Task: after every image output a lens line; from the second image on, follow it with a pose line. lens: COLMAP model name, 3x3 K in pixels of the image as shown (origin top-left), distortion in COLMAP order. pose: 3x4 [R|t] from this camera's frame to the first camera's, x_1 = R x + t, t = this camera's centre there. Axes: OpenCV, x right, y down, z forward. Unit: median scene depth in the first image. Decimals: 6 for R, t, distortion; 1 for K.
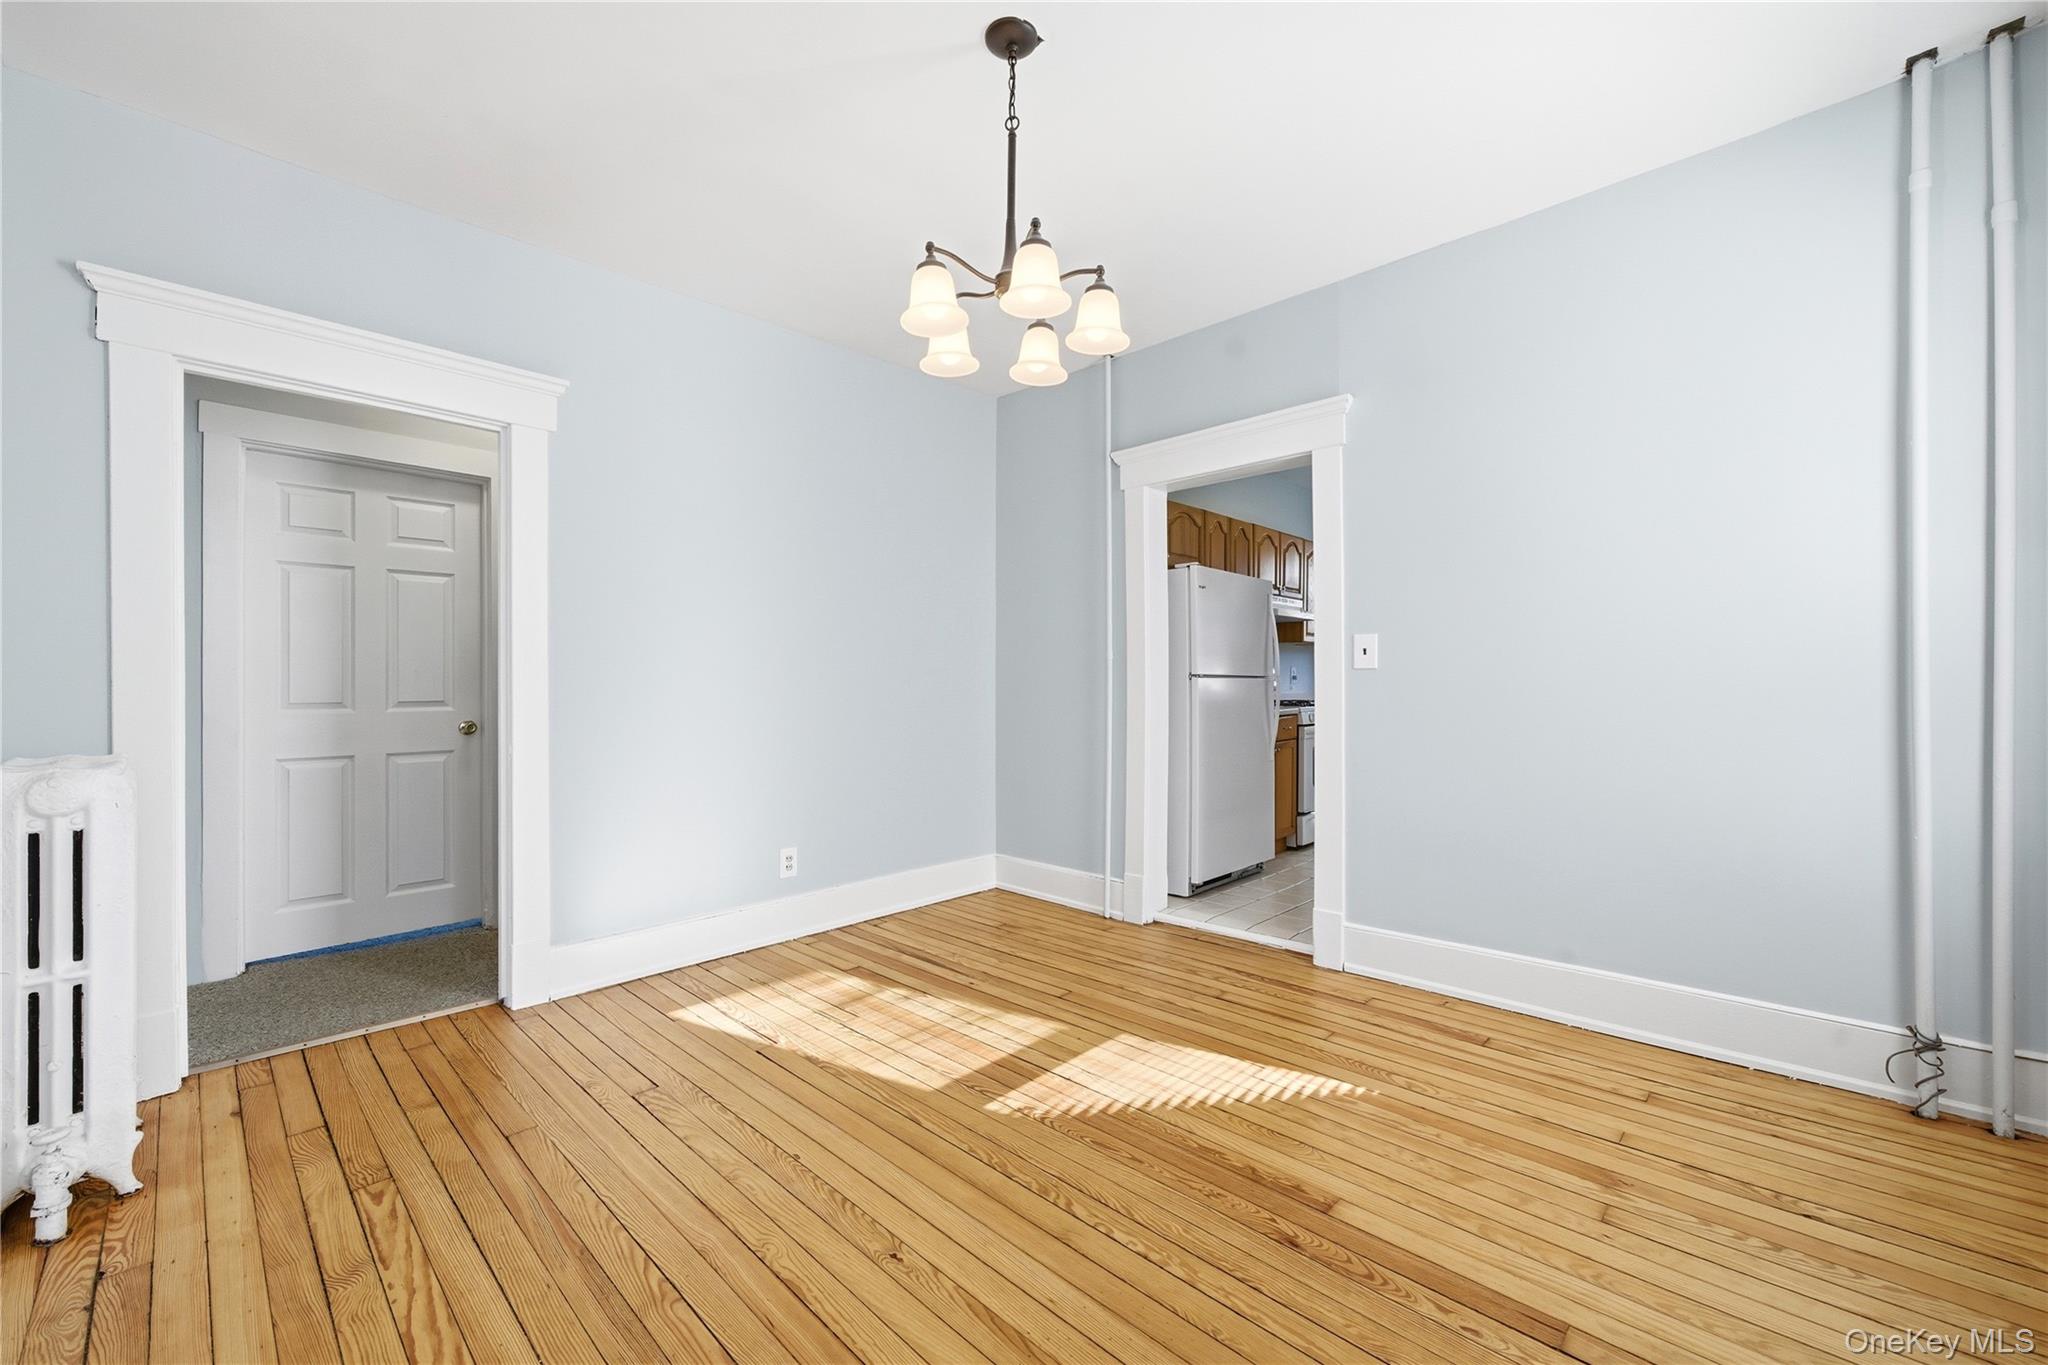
lens RADIAL K [[814.7, 0, 1010.1], [0, 814.7, 686.7], [0, 0, 1]] dist [-0.025669, 0.008769]
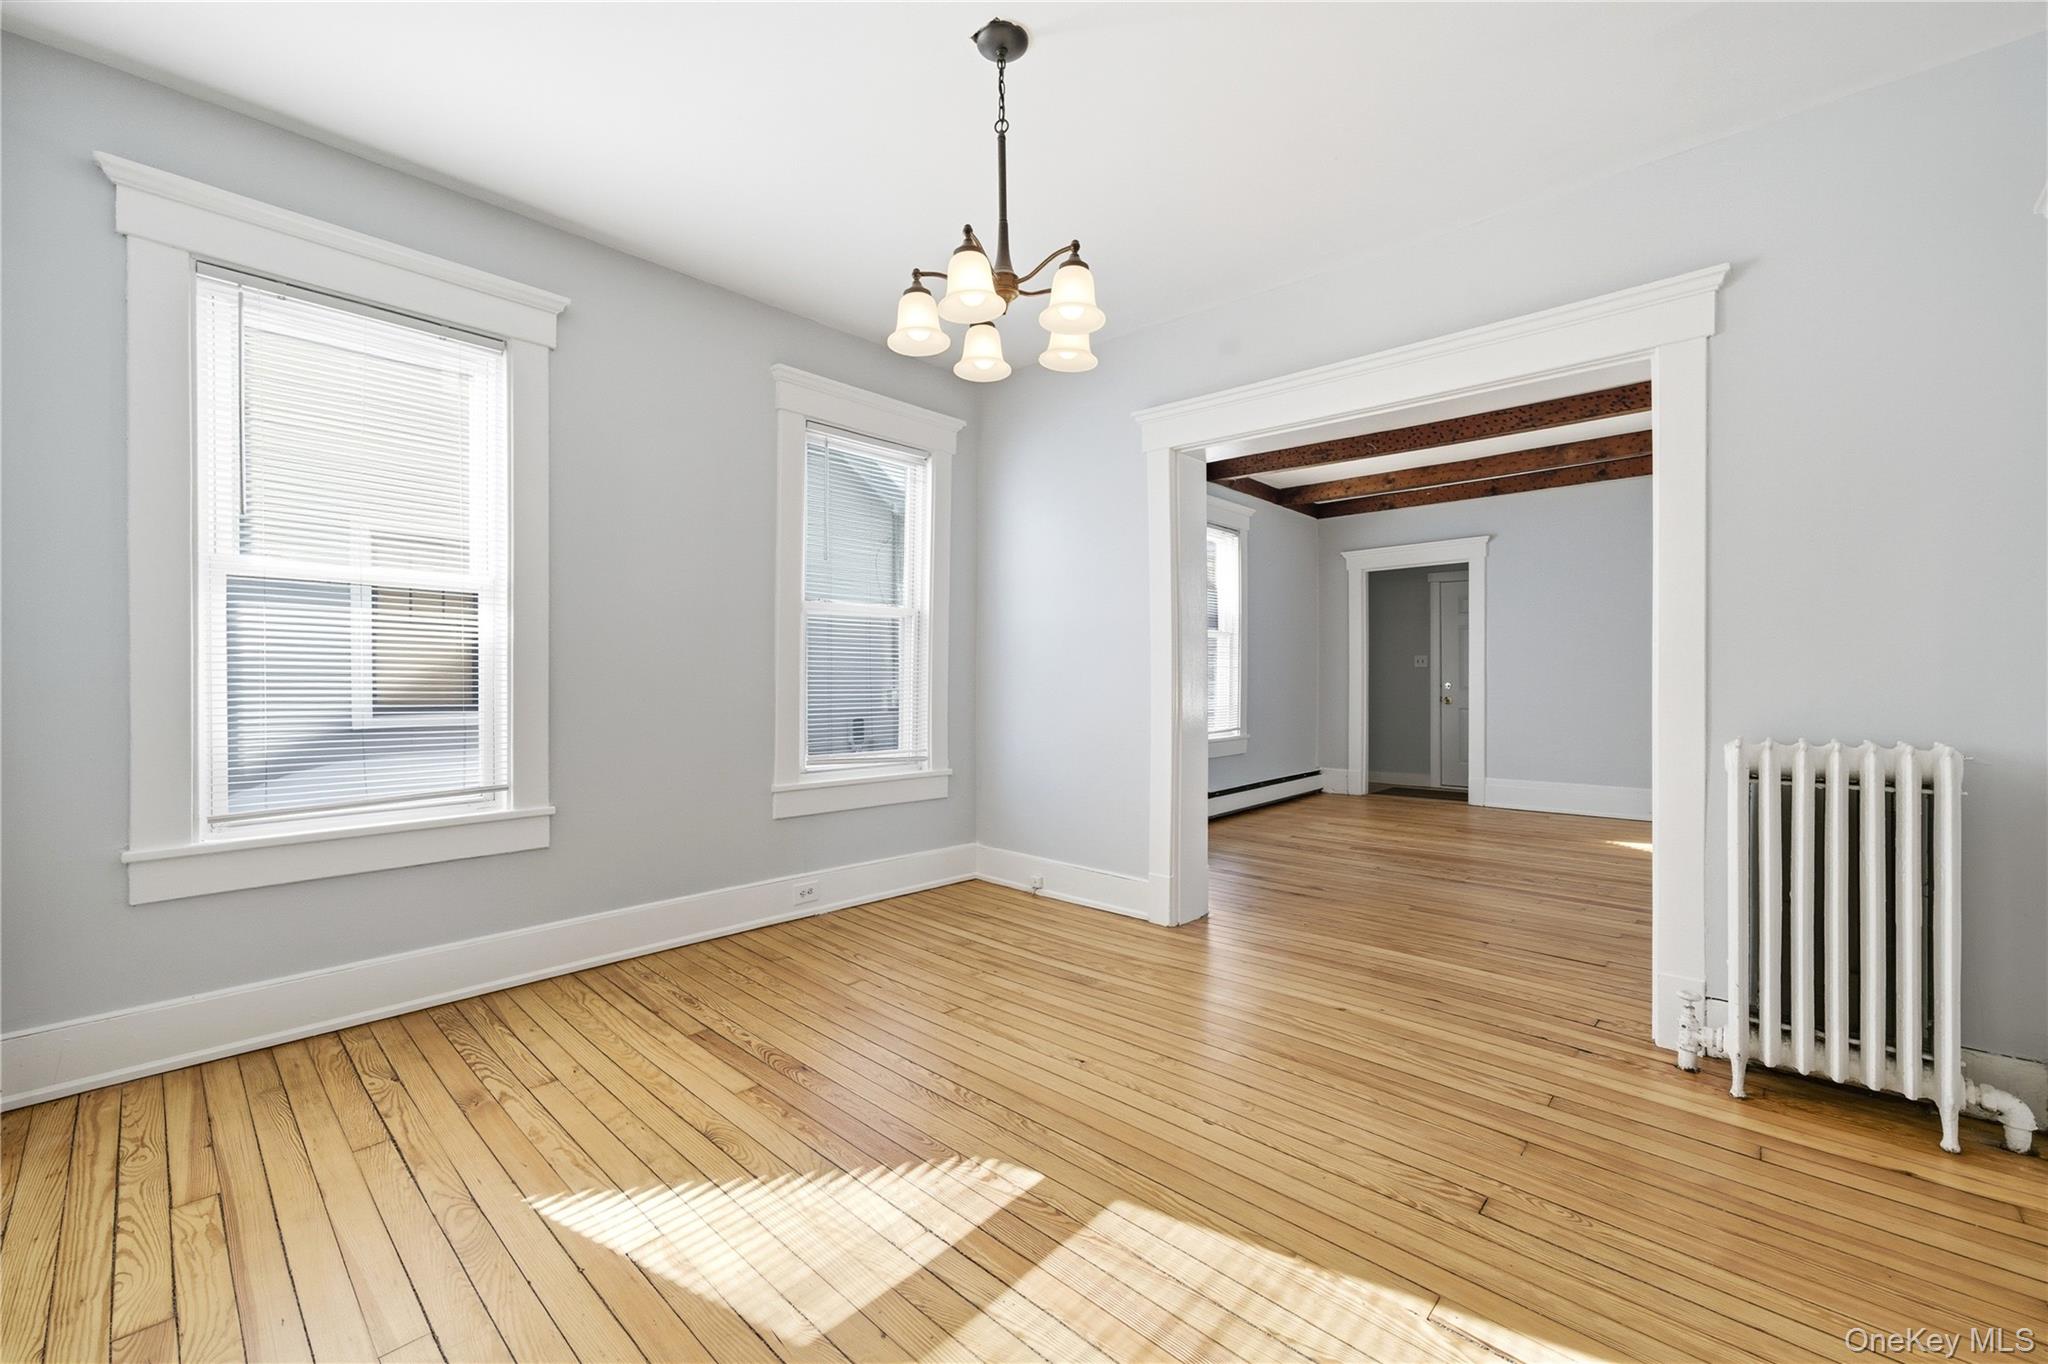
lens RADIAL K [[814.7, 0, 1013.7], [0, 814.7, 686.1], [0, 0, 1]] dist [-0.025669, 0.008769]
pose [[-0.999705, 0.002110, -0.024198, 0.009492], [0.001731, 0.999875, 0.015699, -0.003115], [0.024228, 0.015653, -0.999584, 1.371005]]
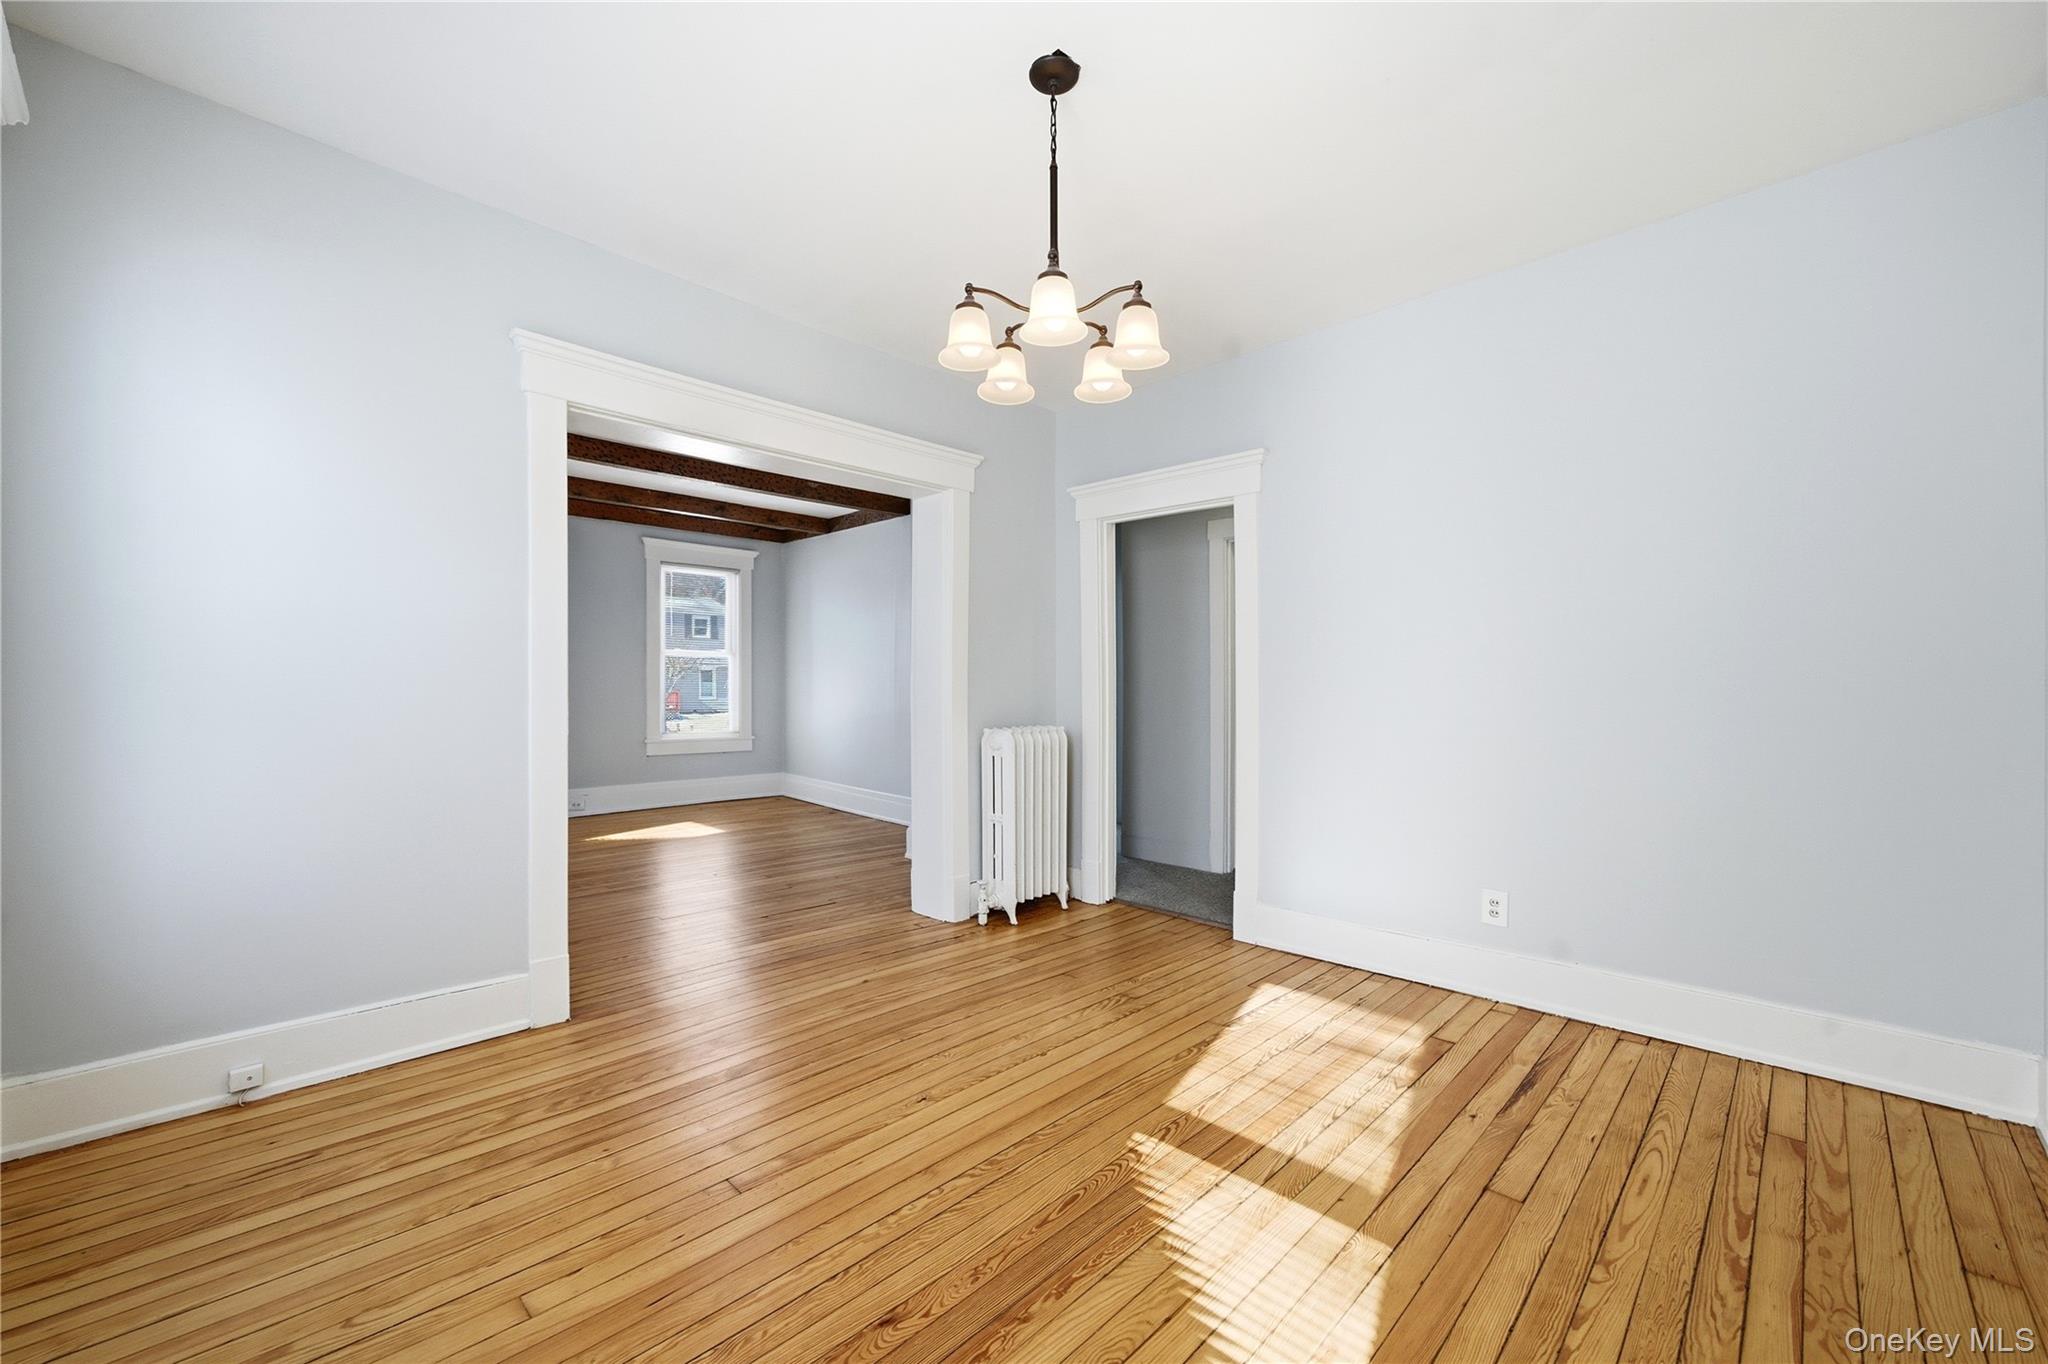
lens RADIAL K [[814.7, 0, 1029.2], [0, 814.7, 681.6], [0, 0, 1]] dist [-0.025669, 0.008769]
pose [[0.000199, -0.008686, -0.999962, 0.706604], [-0.007760, 0.999932, -0.008687, -0.006064], [0.999970, 0.007762, 0.000132, 0.653019]]
